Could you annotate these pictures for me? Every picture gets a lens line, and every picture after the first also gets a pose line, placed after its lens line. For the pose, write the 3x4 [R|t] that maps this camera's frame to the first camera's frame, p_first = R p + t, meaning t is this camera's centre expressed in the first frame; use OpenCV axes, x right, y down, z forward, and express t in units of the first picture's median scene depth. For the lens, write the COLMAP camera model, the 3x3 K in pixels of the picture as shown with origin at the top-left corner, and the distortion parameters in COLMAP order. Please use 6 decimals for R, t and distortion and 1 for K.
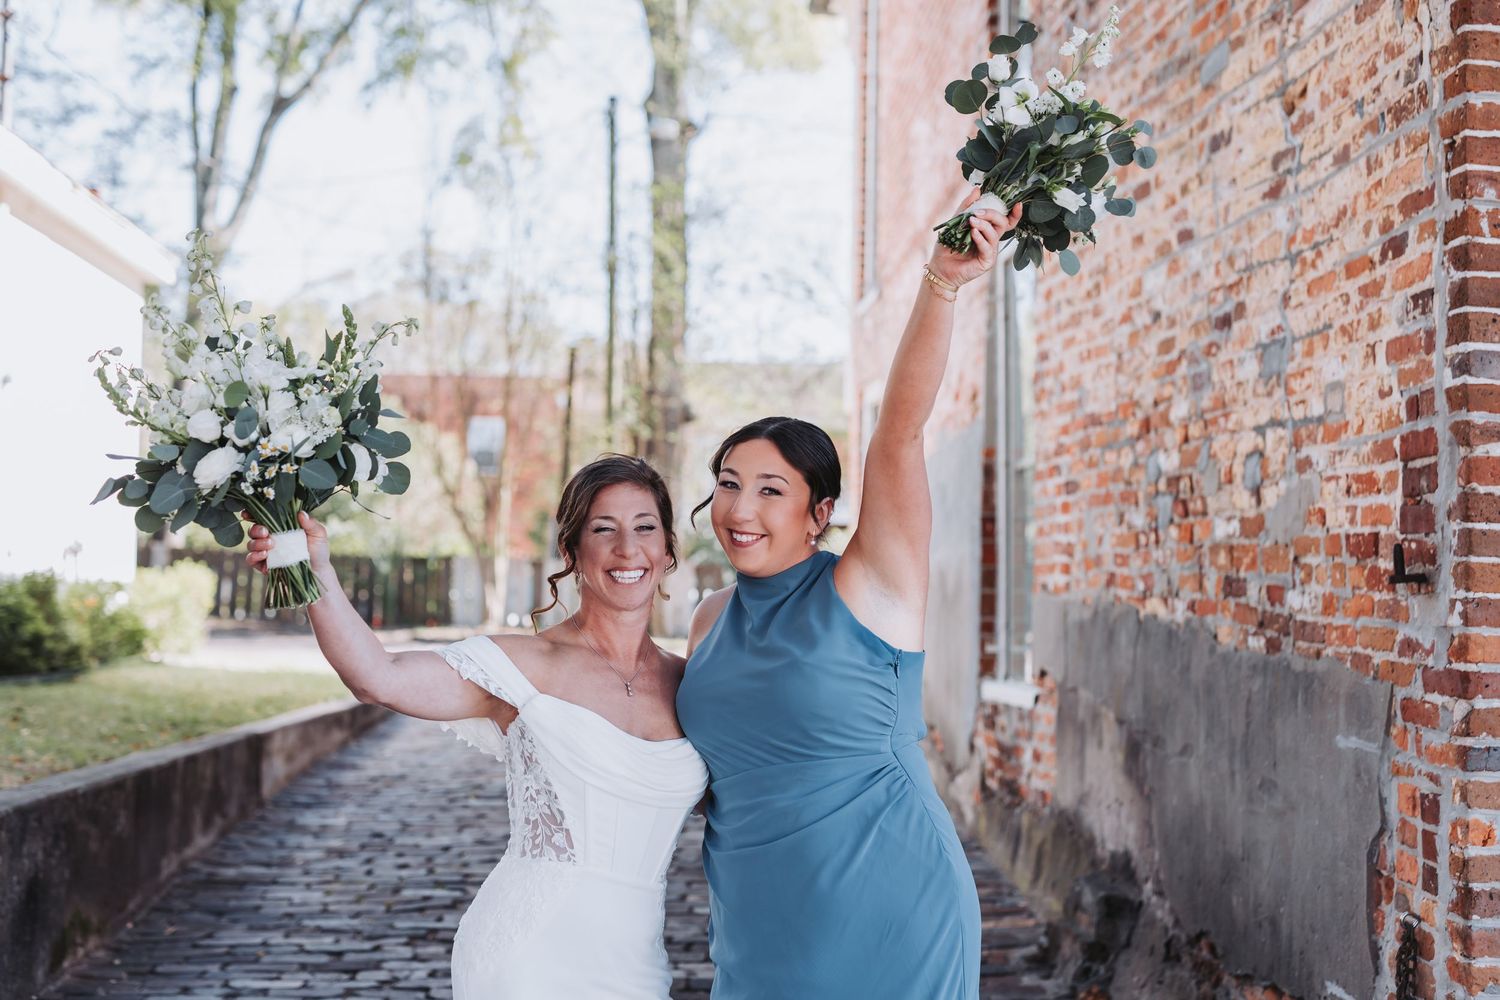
lens RADIAL K [[2079.9, 0, 750.0], [0, 2079.9, 500.0], [0, 0, 1]] dist [-0.014730, -0.000353]
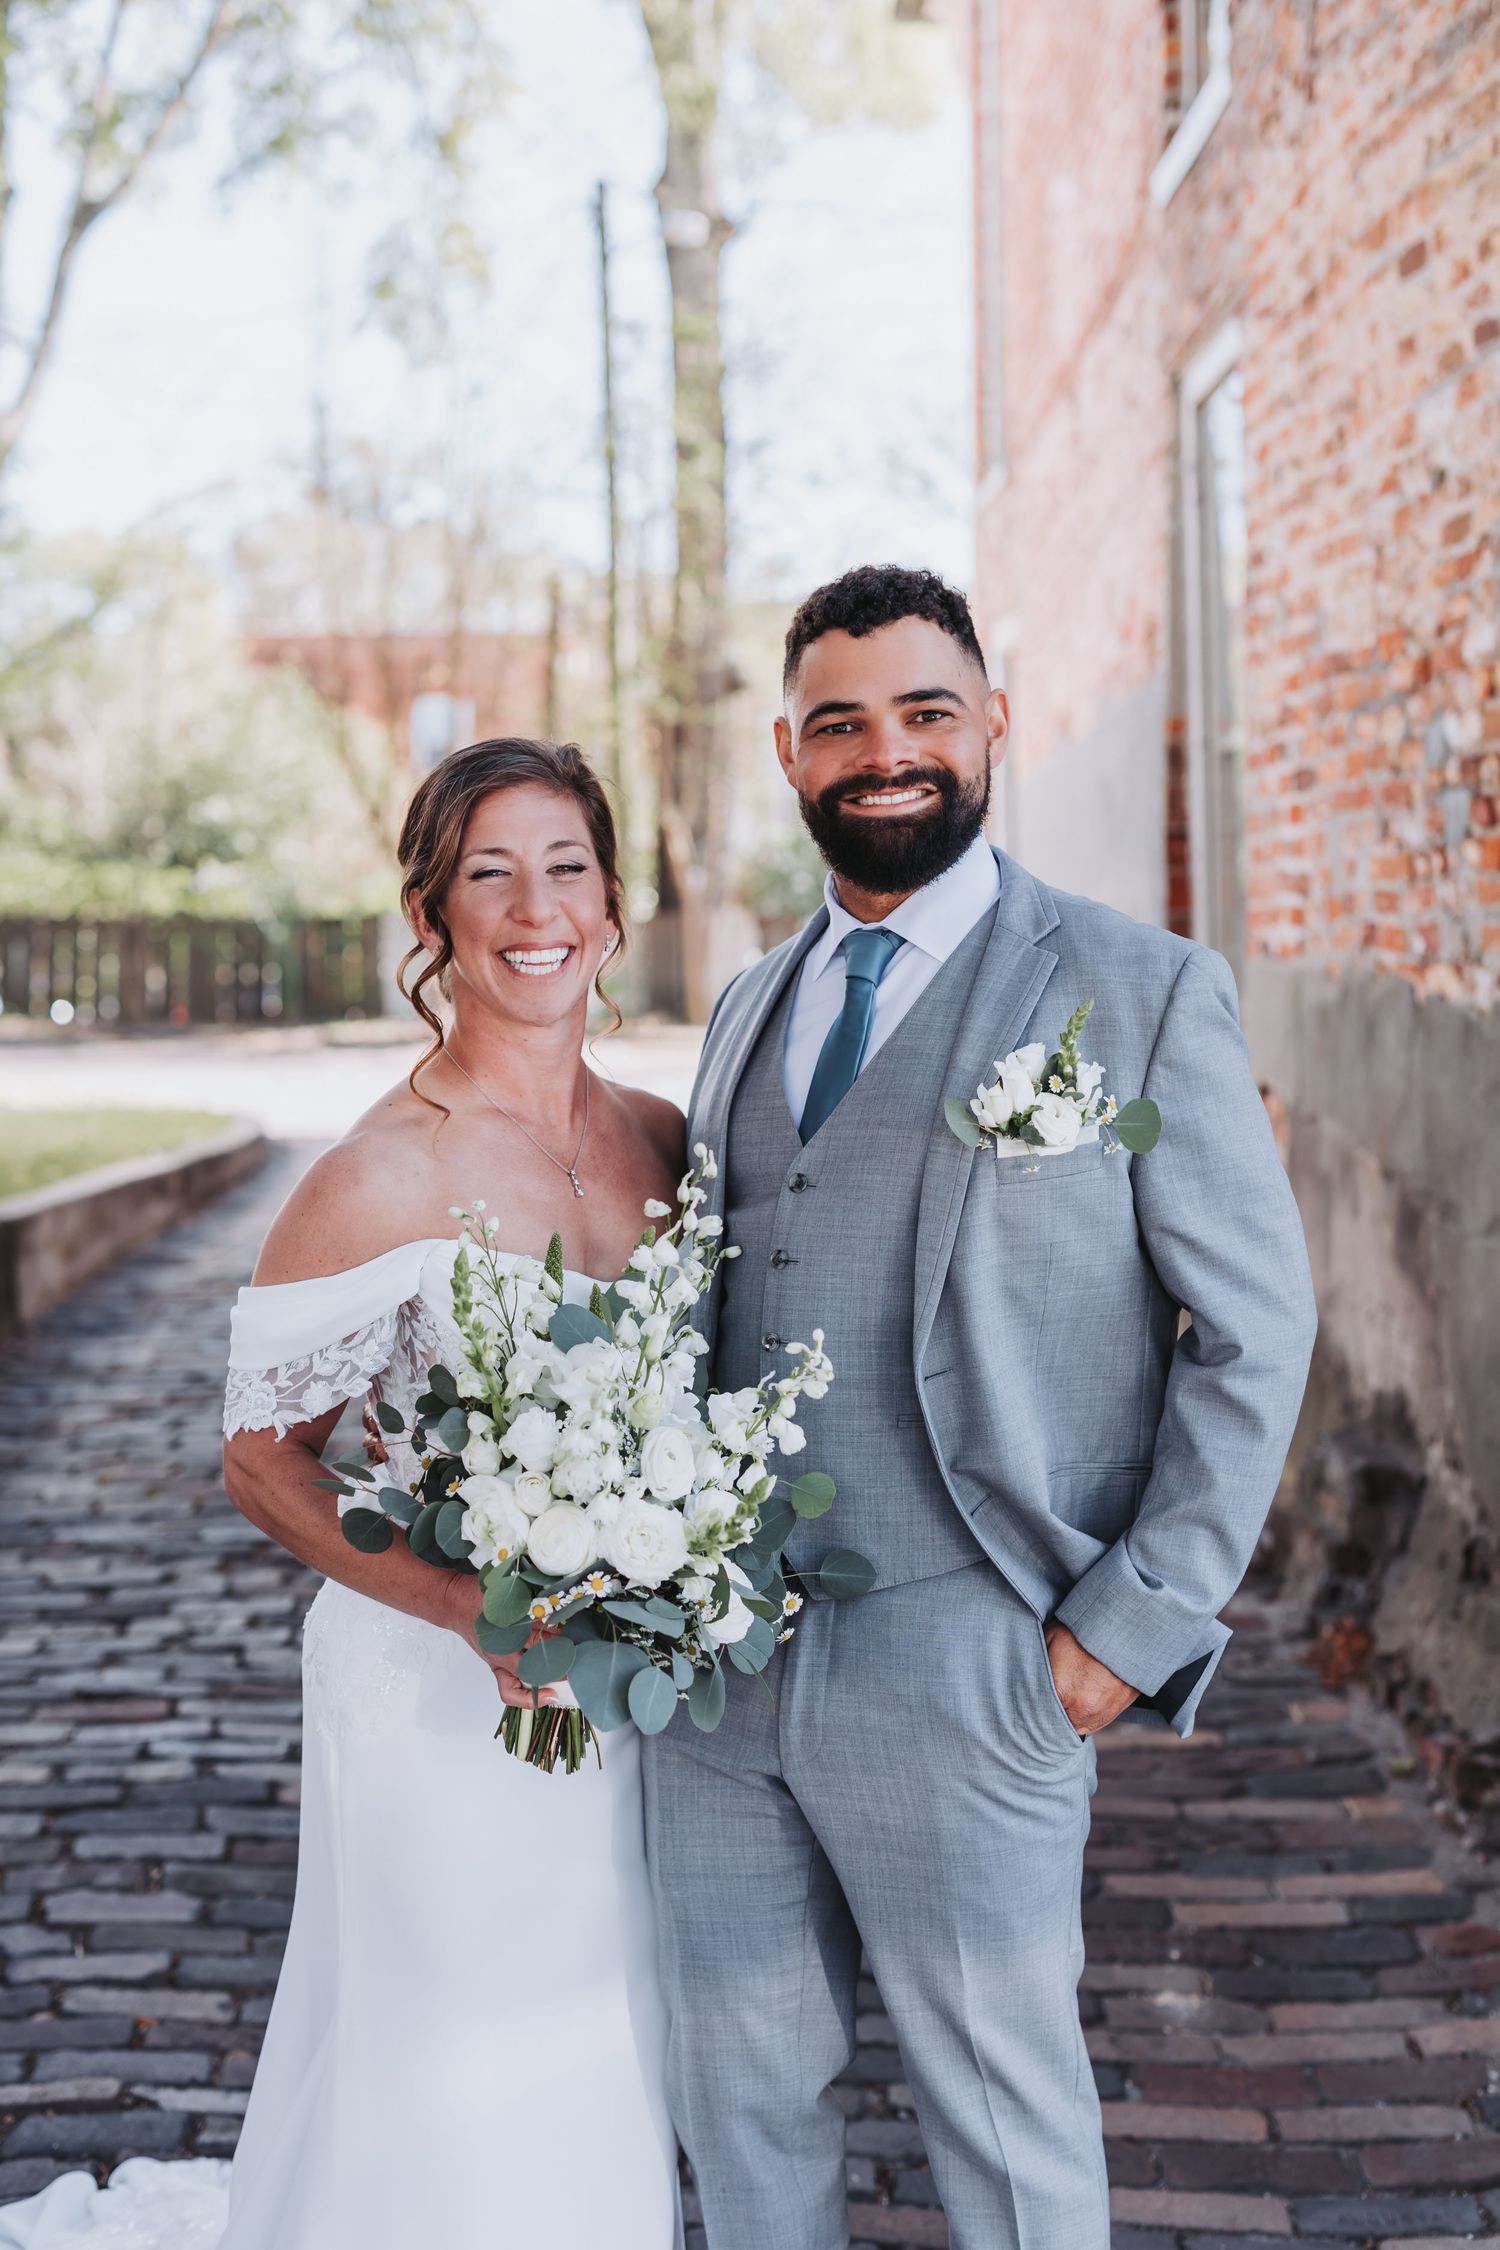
lens RADIAL K [[3119.9, 0, 781.0], [0, 3119.9, 1134.9], [0, 0, 1]] dist [-0.014730, -0.000353]
pose [[0.999177, -0.029489, -0.027835, 0.026761], [0.032216, 0.994138, 0.103209, -0.001921], [0.024629, -0.104021, 0.994270, 0.098721]]
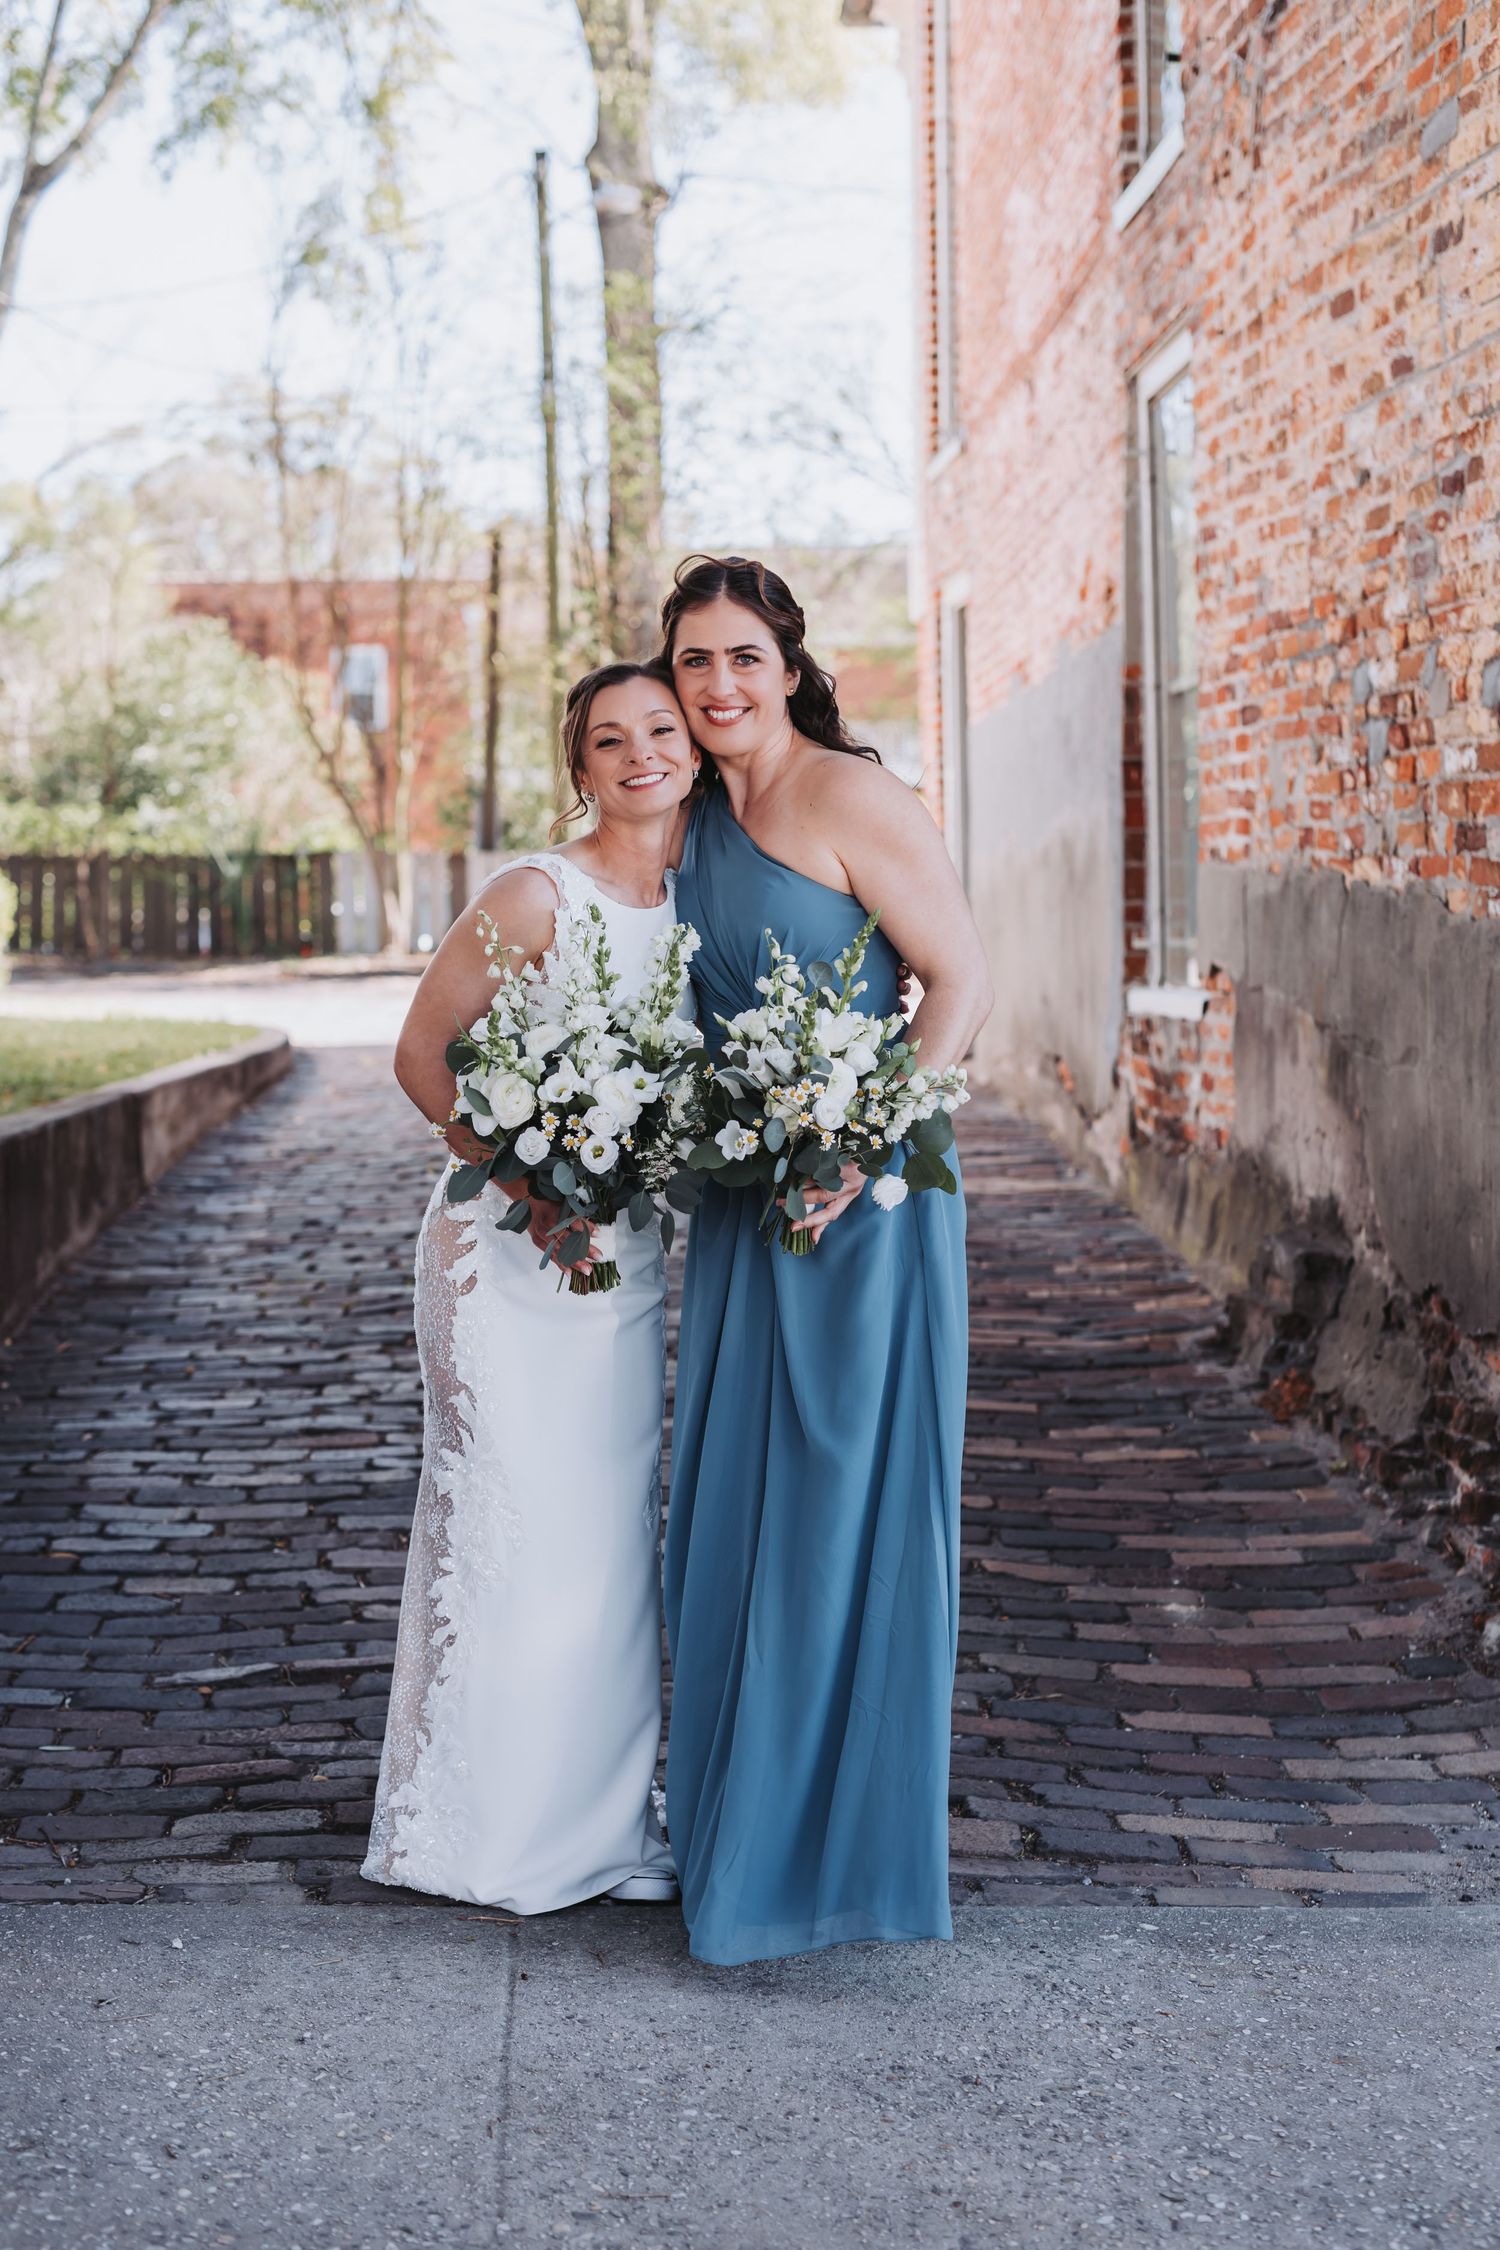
lens RADIAL K [[3121.0, 0, 787.9], [0, 3121.0, 1128.3], [0, 0, 1]] dist [-0.014401, -0.009458]
pose [[0.999432, -0.032595, 0.008574, -0.022614], [0.031355, 0.992500, 0.118158, 0.003589], [-0.012361, -0.117822, 0.992958, -0.108031]]
